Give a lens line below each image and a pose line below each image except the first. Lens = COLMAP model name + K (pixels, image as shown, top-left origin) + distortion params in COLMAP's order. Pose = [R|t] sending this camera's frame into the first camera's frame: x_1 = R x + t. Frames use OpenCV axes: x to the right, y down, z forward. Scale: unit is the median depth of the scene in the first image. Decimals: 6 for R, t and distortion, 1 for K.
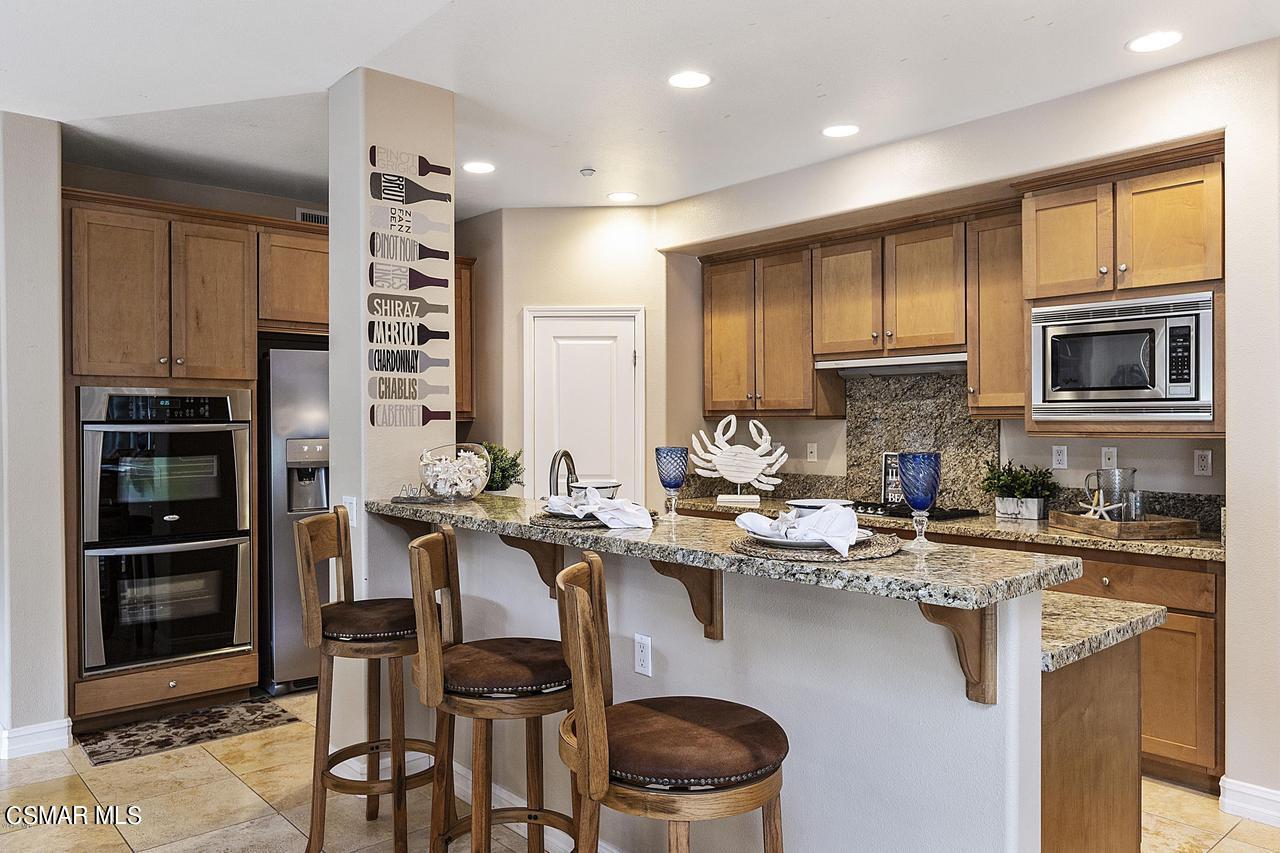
lens RADIAL K [[908.3, 0, 640.5], [0, 908.3, 430.5], [0, 0, 1]] dist [-0.005737, -0.002767]
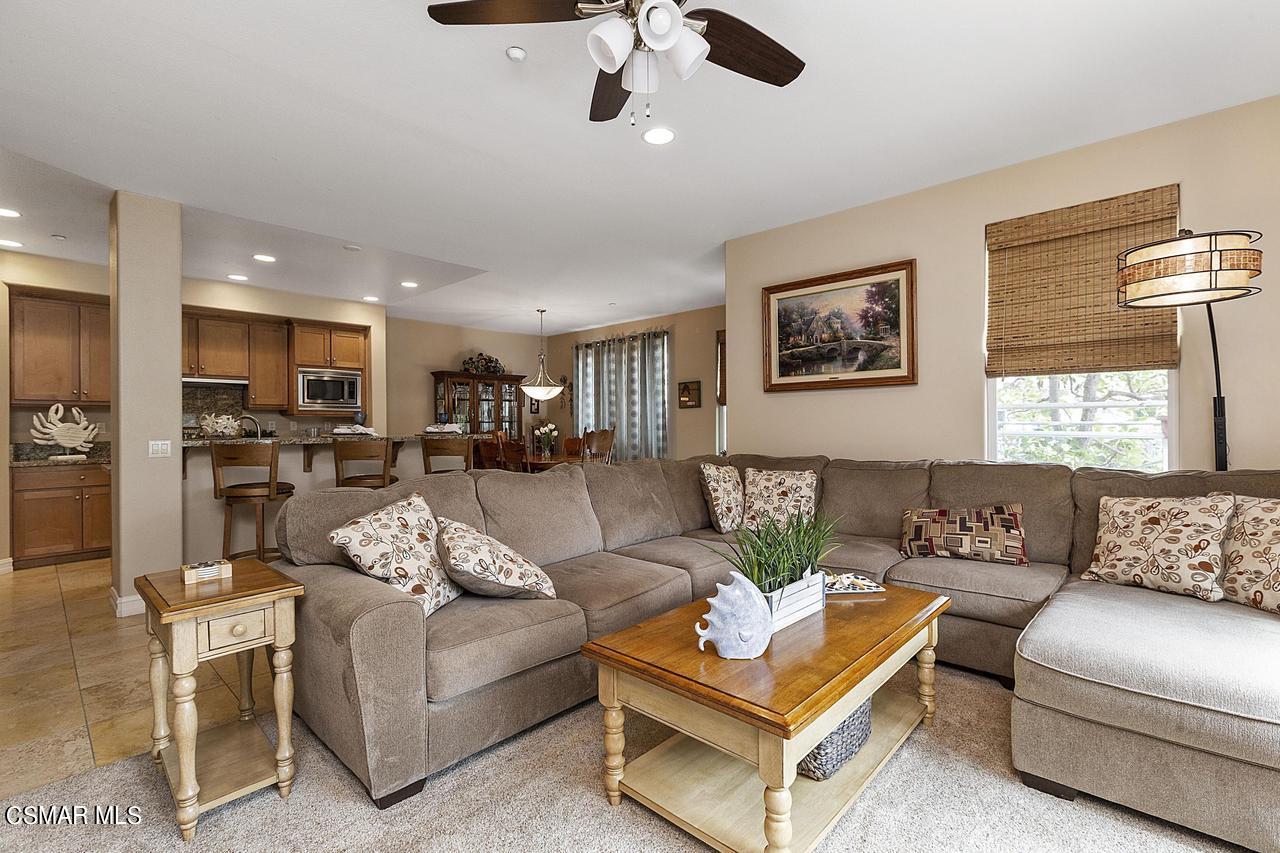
lens RADIAL K [[569.6, 0, 641.4], [0, 569.6, 430.3], [0, 0, 1]] dist [-0.002385, 0.001232]
pose [[-0.094879, -0.005258, 0.995475, -1.237233], [0.019095, 0.999792, 0.007101, 0.052541], [-0.995306, 0.019683, -0.094759, 0.153335]]
